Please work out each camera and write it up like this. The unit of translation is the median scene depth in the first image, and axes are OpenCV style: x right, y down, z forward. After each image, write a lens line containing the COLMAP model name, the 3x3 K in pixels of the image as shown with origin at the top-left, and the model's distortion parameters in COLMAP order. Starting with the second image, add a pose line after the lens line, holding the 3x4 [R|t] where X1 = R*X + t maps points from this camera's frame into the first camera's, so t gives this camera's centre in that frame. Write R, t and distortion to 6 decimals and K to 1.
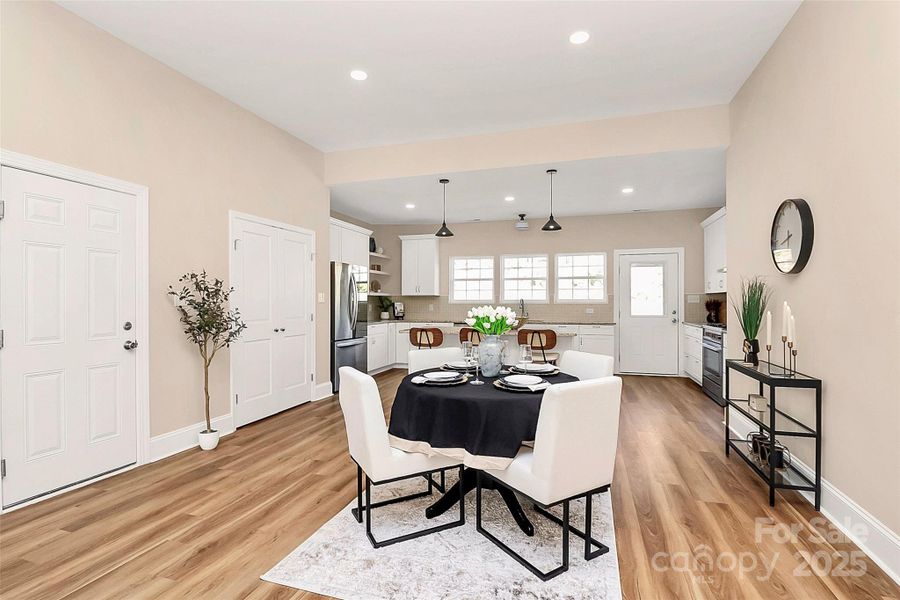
lens RADIAL K [[424.2, 0, 449.2], [0, 424.2, 308.3], [0, 0, 1]] dist [-0.004928, -0.008109]
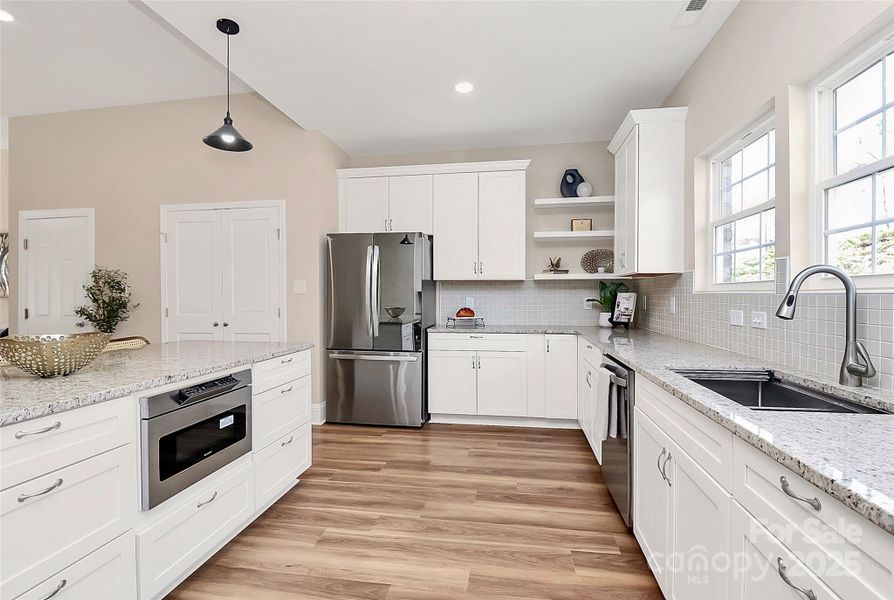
lens RADIAL K [[426.5, 0, 448.7], [0, 426.5, 298.4], [0, 0, 1]] dist [-0.000771, -0.000131]
pose [[0.155892, 0.006703, -0.987751, 0.362679], [-0.010844, 0.999928, 0.005074, -0.009552], [0.987715, 0.009920, 0.155954, 0.883639]]
